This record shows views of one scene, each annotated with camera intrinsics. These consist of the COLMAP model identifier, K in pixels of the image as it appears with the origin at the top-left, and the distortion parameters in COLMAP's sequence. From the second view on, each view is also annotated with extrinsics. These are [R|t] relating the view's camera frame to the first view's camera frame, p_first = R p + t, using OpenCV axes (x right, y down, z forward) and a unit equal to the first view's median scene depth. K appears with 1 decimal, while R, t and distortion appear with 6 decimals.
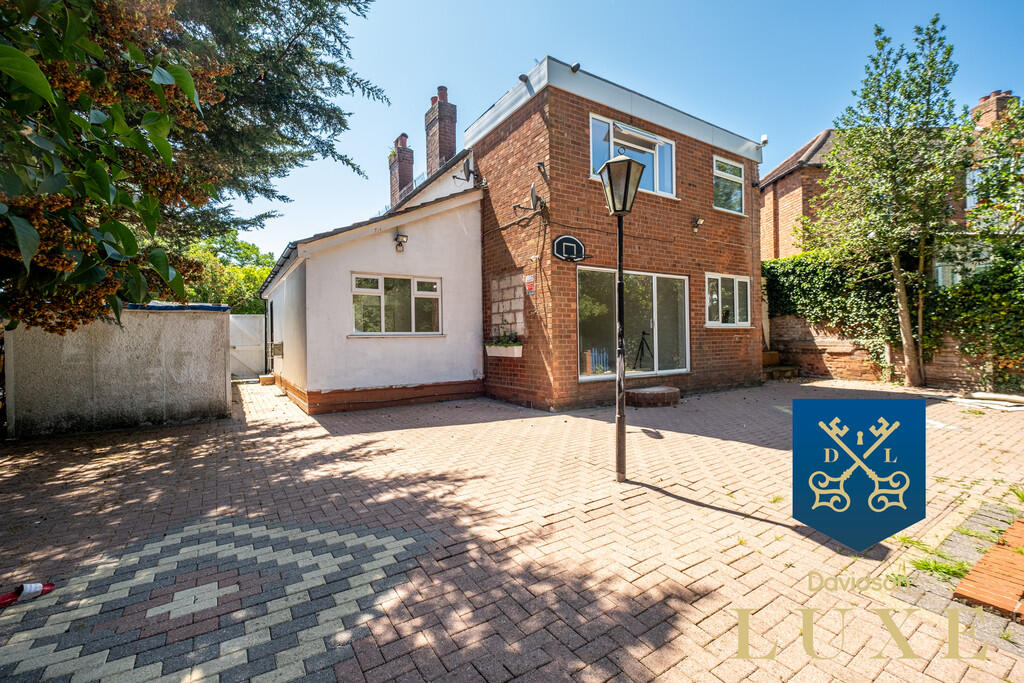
lens RADIAL K [[449.8, 0, 512.6], [0, 449.8, 340.9], [0, 0, 1]] dist [0.004701, -0.000213]
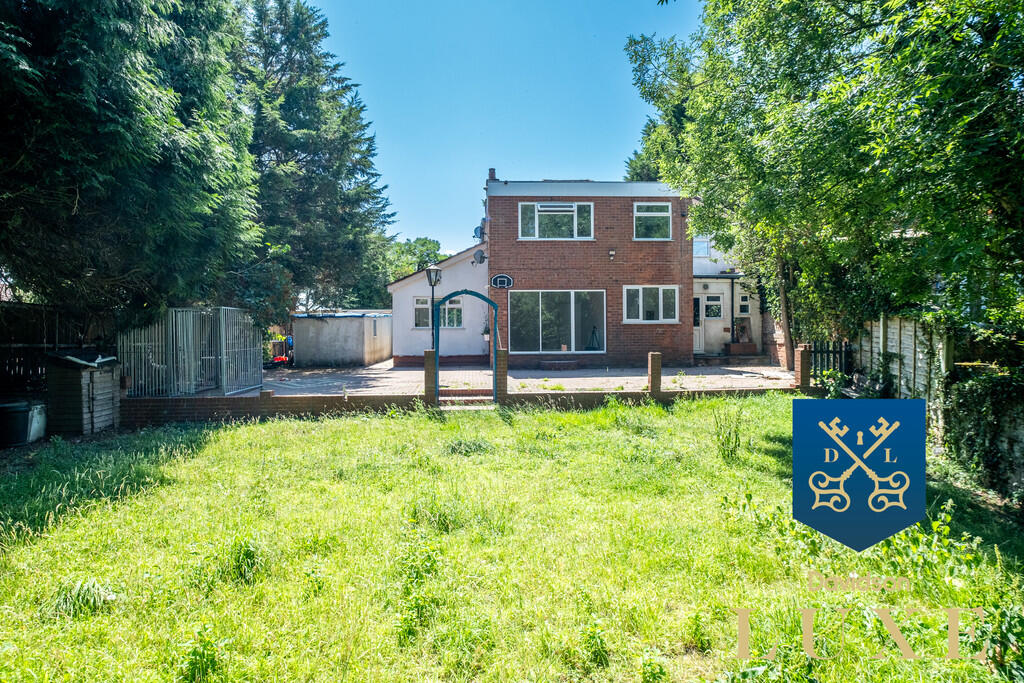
lens RADIAL K [[541.2, 0, 509.8], [0, 541.2, 338.8], [0, 0, 1]] dist [-0.002286, -0.000042]
pose [[0.863099, 0.013256, -0.504861, 1.161967], [-0.006667, 0.999867, 0.014855, -0.004645], [0.504991, -0.009455, 0.863073, -0.810726]]
